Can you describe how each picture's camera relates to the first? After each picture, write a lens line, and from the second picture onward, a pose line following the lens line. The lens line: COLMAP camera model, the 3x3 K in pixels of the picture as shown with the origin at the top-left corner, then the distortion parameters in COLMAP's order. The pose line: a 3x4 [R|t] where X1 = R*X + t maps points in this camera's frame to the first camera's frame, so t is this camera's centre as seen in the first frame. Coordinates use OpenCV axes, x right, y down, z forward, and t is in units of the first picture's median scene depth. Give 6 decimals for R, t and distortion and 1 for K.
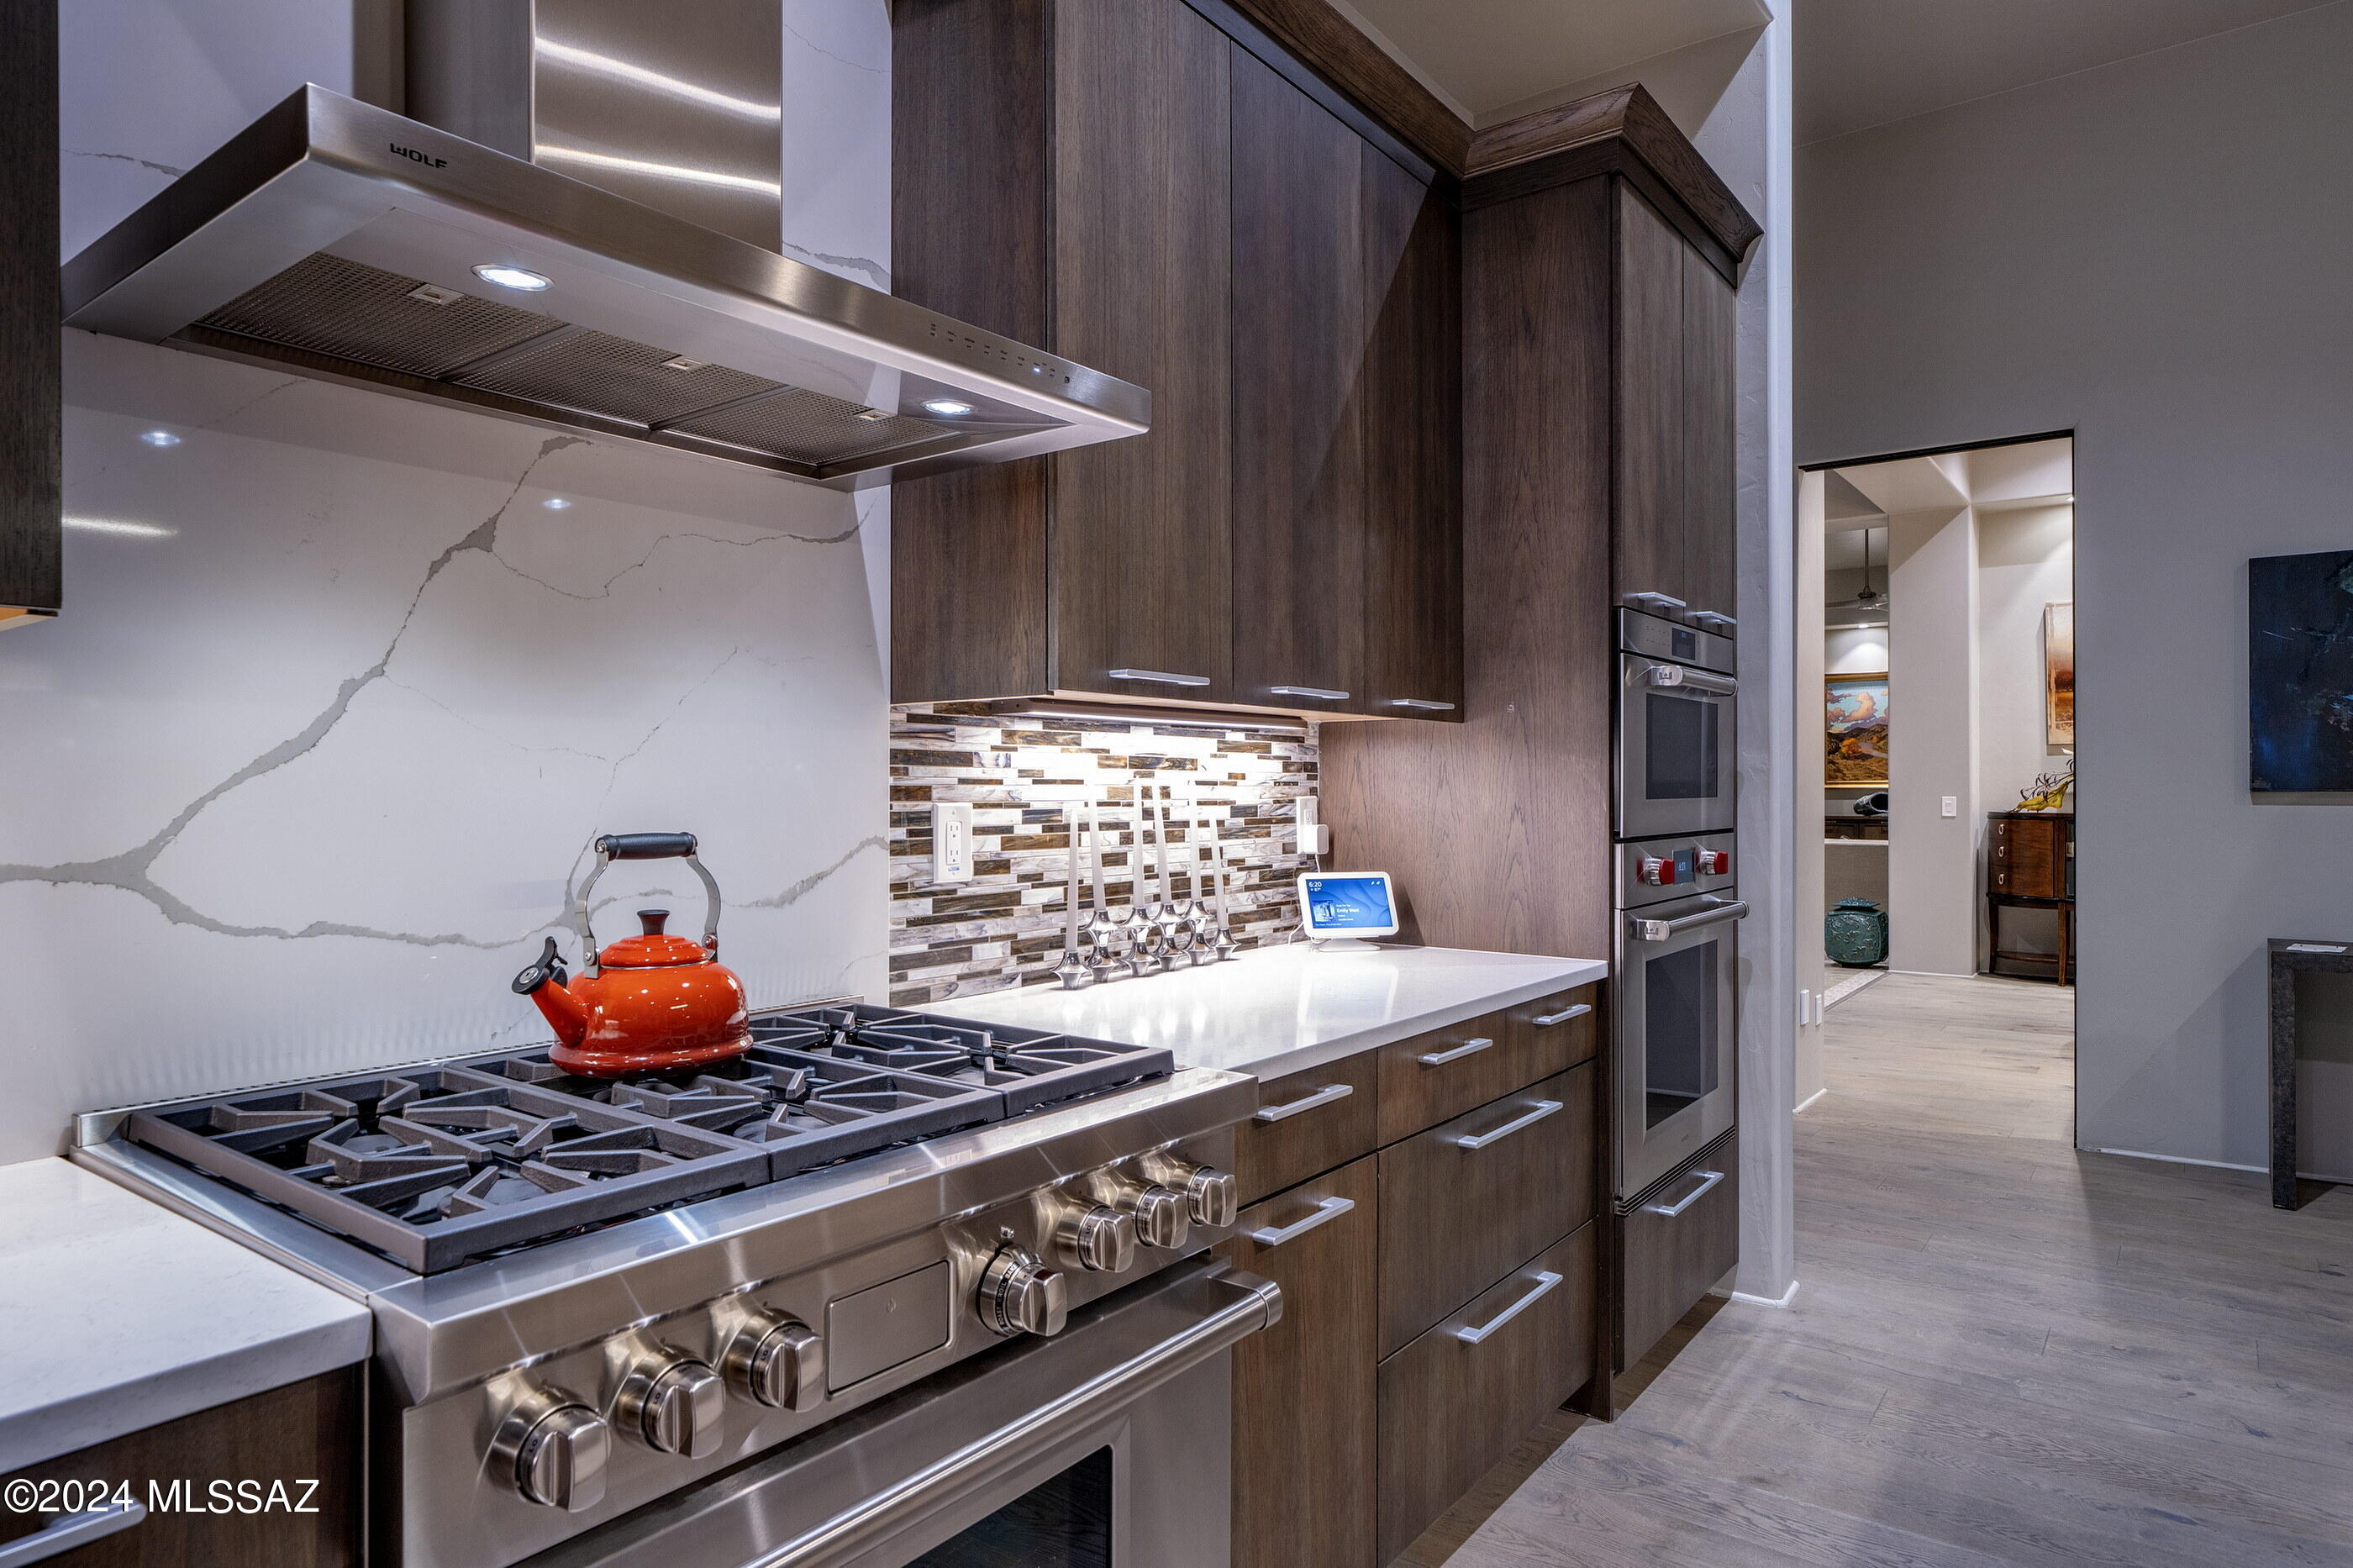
lens RADIAL K [[1395.6, 0, 1181.9], [0, 1395.6, 788.2], [0, 0, 1]] dist [0.005189, 0.001304]
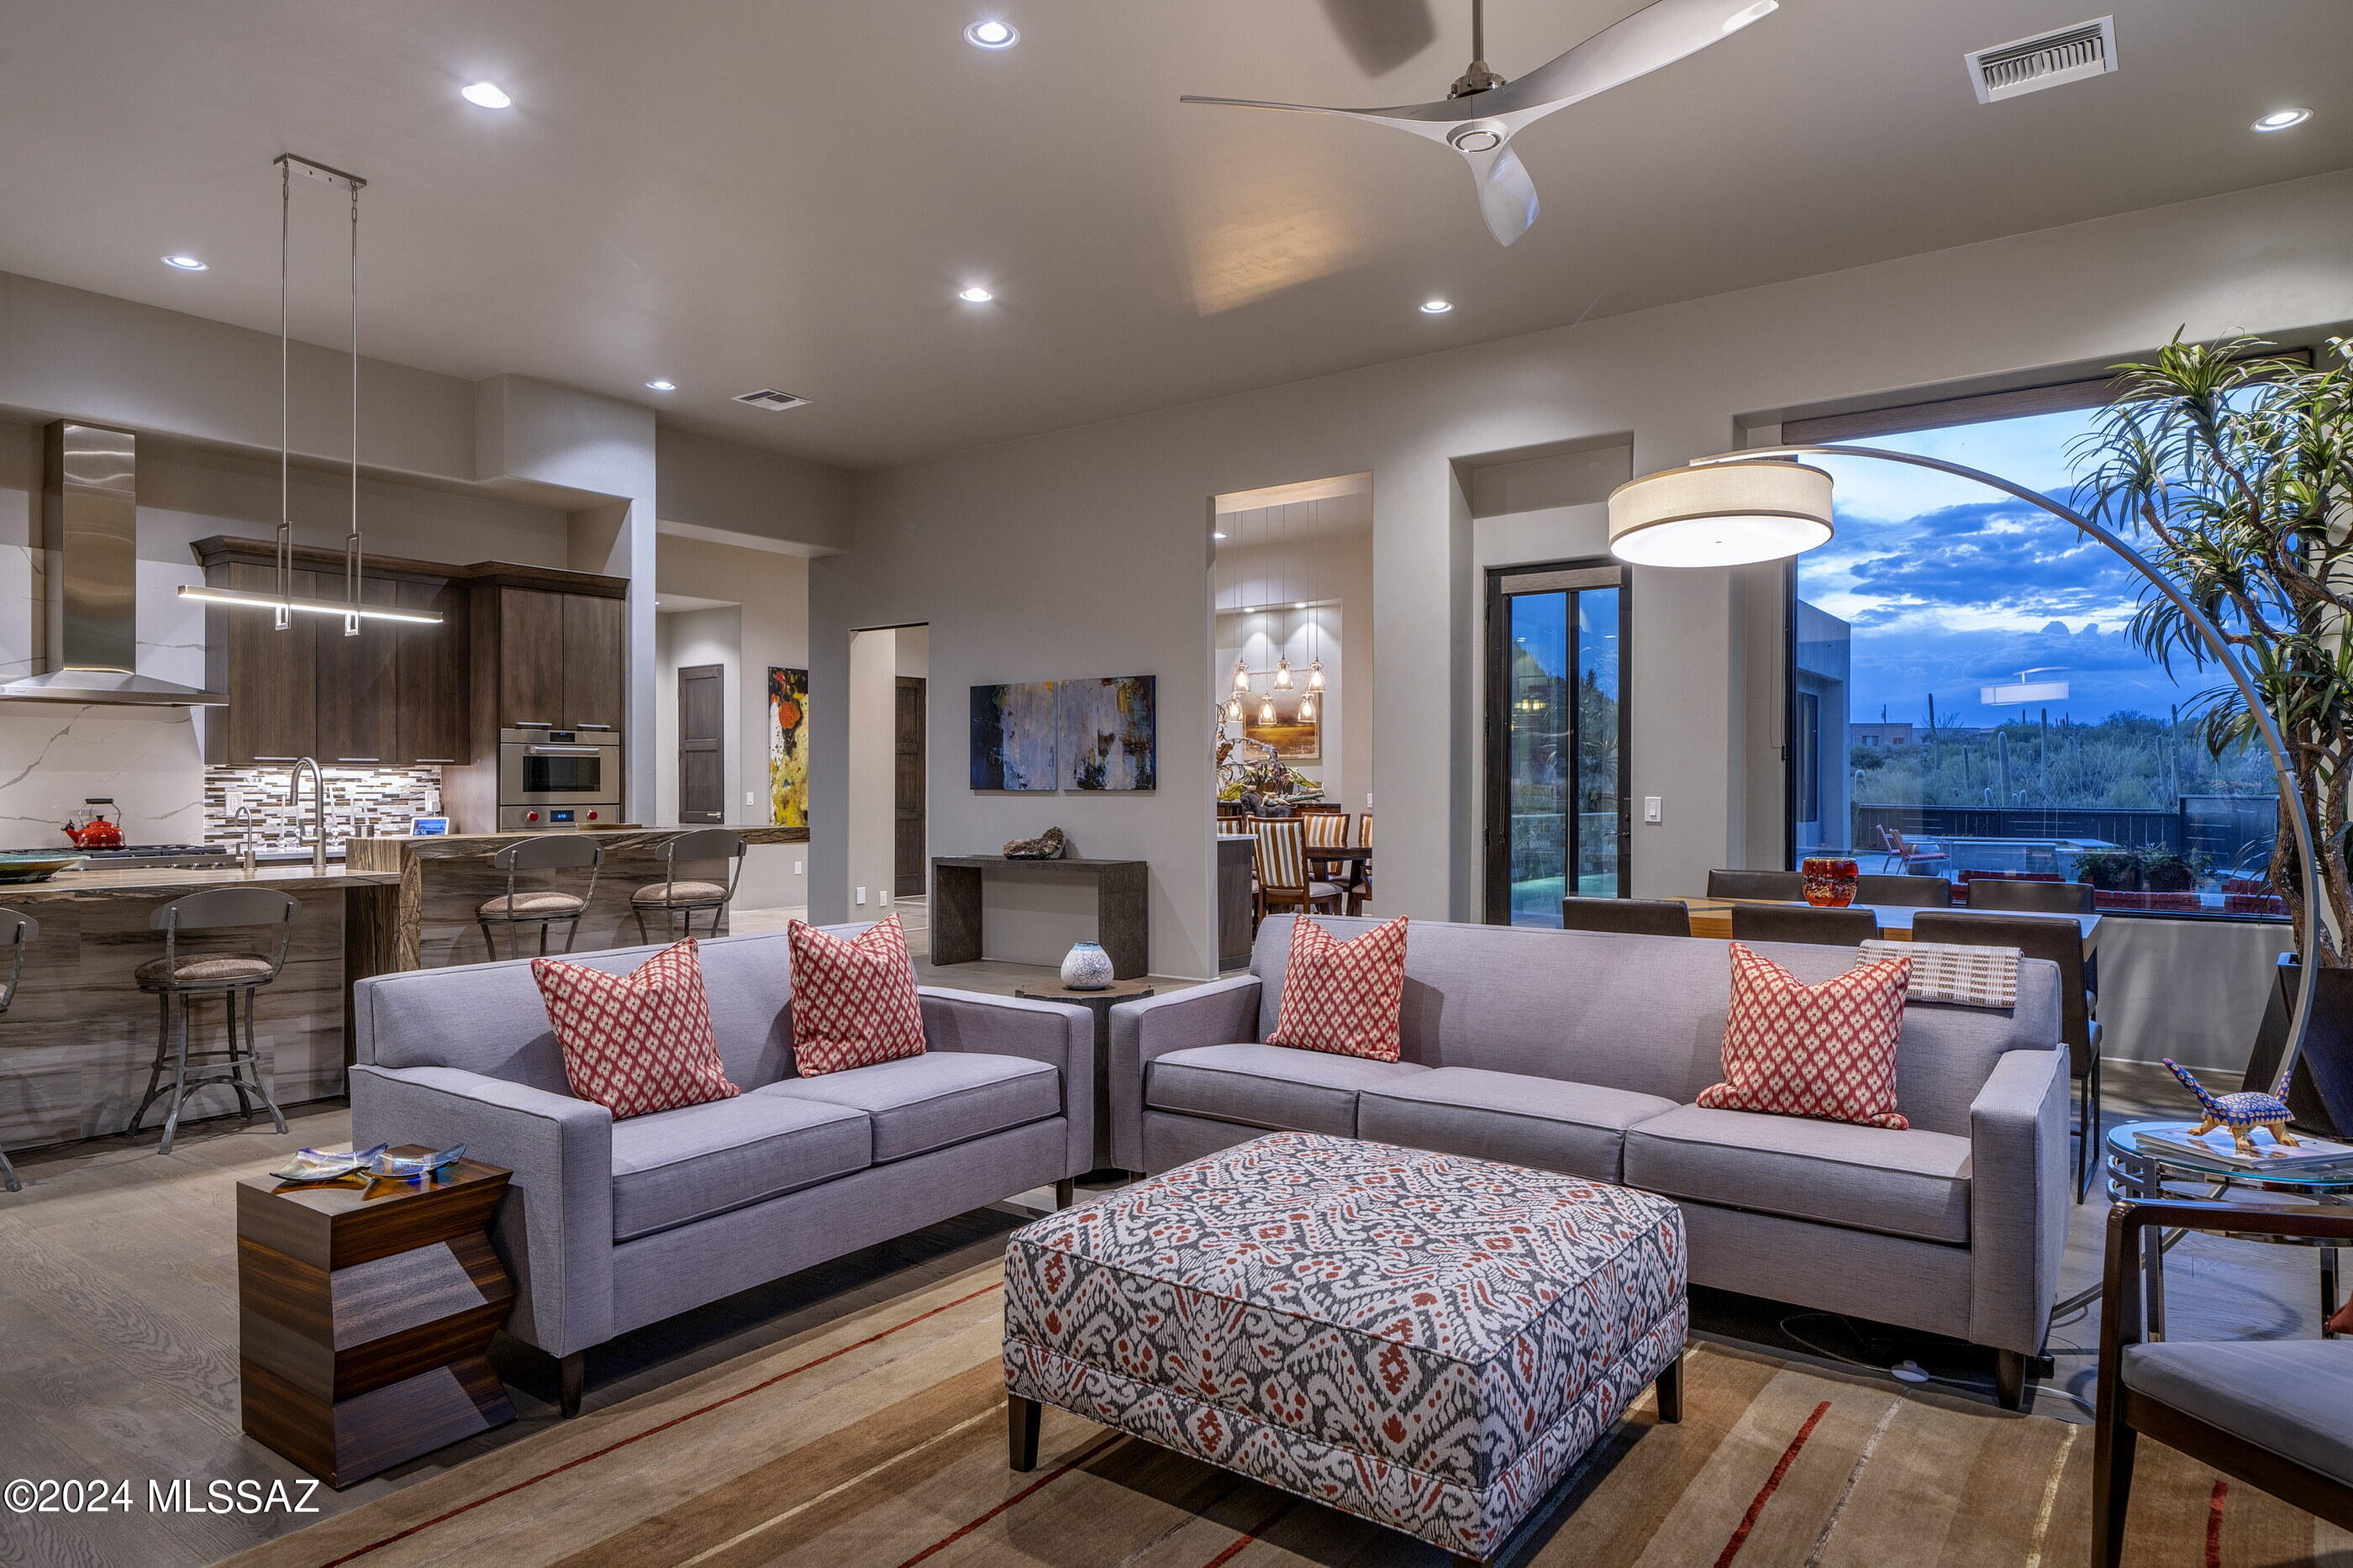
lens RADIAL K [[1395.6, 0, 1177.6], [0, 1395.6, 788.5], [0, 0, 1]] dist [0.005189, 0.001304]
pose [[0.999946, 0.001958, 0.010158, 1.984661], [-0.001978, 0.999996, 0.002005, -0.010011], [-0.010154, -0.002025, 0.999946, -2.314626]]
